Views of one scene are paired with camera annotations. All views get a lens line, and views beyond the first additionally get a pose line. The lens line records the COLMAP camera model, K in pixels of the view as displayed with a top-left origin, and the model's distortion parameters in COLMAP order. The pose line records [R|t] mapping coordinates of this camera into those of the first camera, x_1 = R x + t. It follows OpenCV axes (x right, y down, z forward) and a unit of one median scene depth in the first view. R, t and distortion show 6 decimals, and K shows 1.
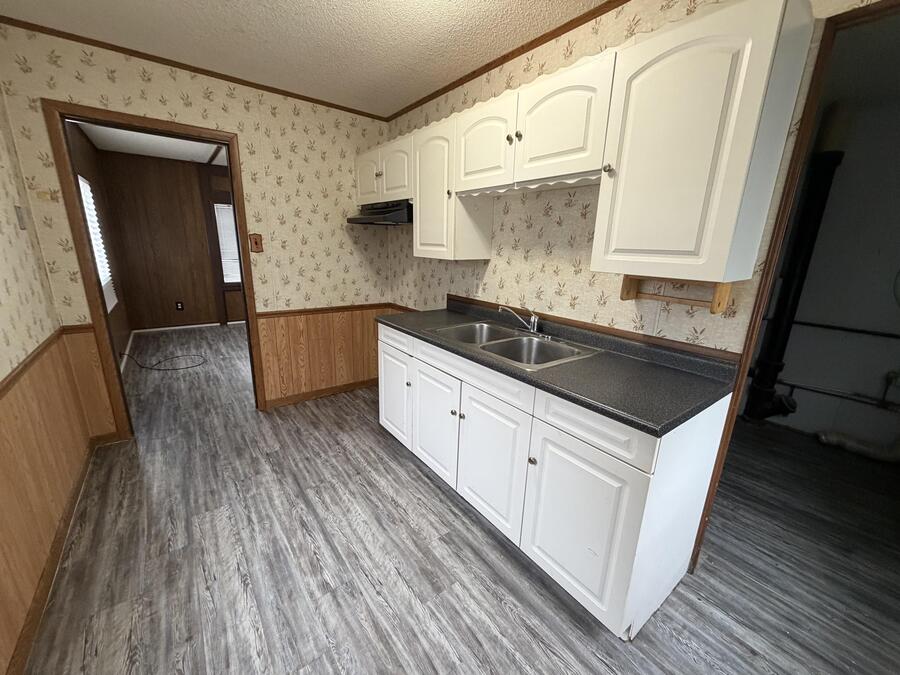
lens RADIAL K [[361.1, 0, 447.8], [0, 361.1, 341.3], [0, 0, 1]] dist [-0.000429, -0.000289]
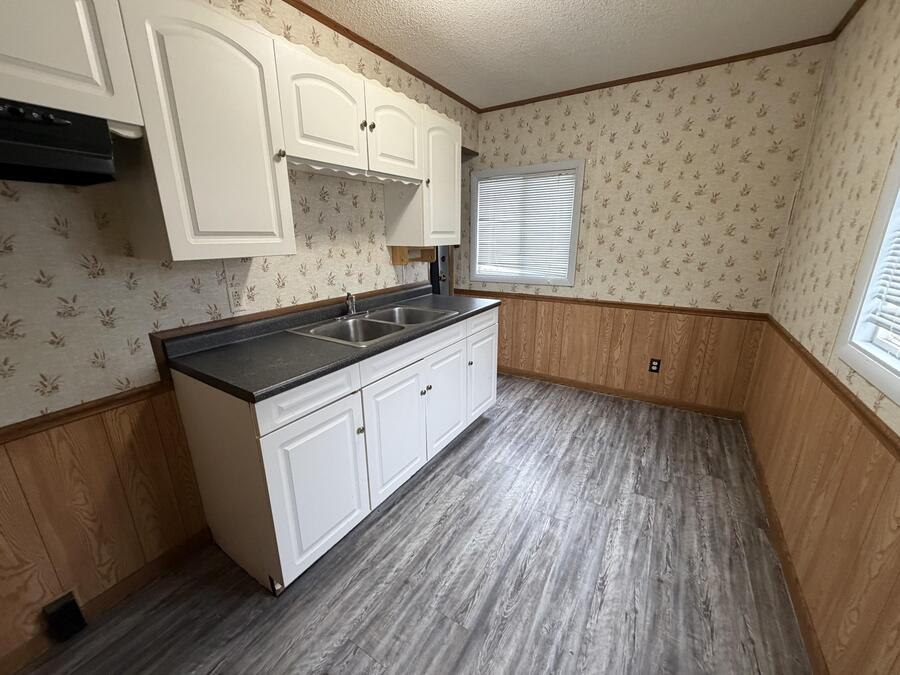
lens RADIAL K [[361.1, 0, 447.8], [0, 361.1, 341.3], [0, 0, 1]] dist [-0.000429, -0.000289]
pose [[-0.360994, -0.287702, 0.887080, -0.924429], [0.243196, 0.889266, 0.387378, -0.334136], [-0.900299, 0.355576, -0.251052, 1.181014]]
